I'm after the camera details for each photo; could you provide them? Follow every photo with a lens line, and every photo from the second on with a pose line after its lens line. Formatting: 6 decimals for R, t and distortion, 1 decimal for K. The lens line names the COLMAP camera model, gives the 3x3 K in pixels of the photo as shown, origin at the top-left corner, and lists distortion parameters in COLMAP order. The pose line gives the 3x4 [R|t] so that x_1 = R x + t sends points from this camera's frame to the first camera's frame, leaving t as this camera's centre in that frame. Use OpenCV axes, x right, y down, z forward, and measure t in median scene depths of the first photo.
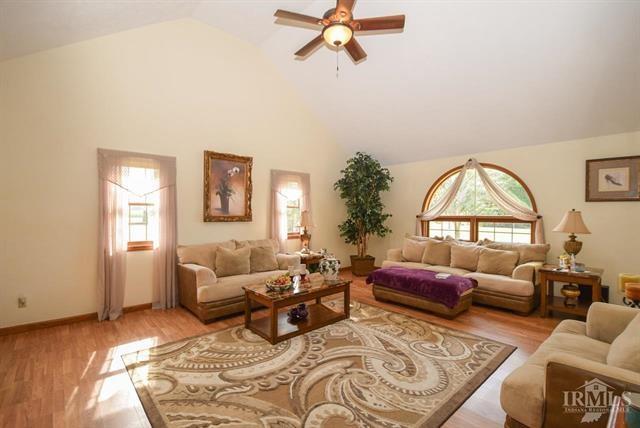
lens RADIAL K [[284.9, 0, 324.5], [0, 284.9, 216.1], [0, 0, 1]] dist [0.003062, -0.006621]
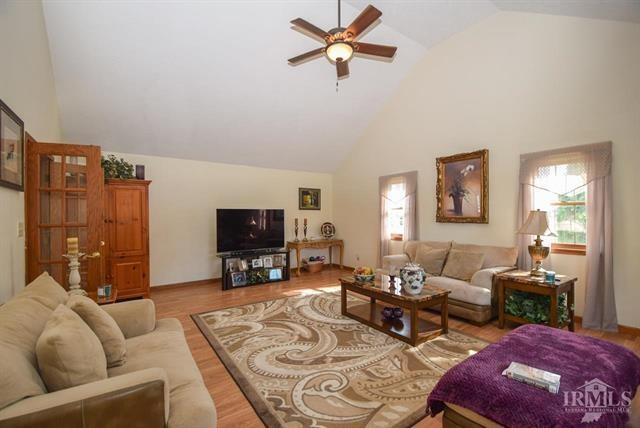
lens RADIAL K [[284.9, 0, 324.1], [0, 284.9, 216.7], [0, 0, 1]] dist [0.003062, -0.006621]
pose [[-0.111184, 0.003209, -0.993795, 0.925612], [-0.001213, 0.999994, 0.003365, -0.005721], [0.993799, 0.001579, -0.111179, 0.862615]]
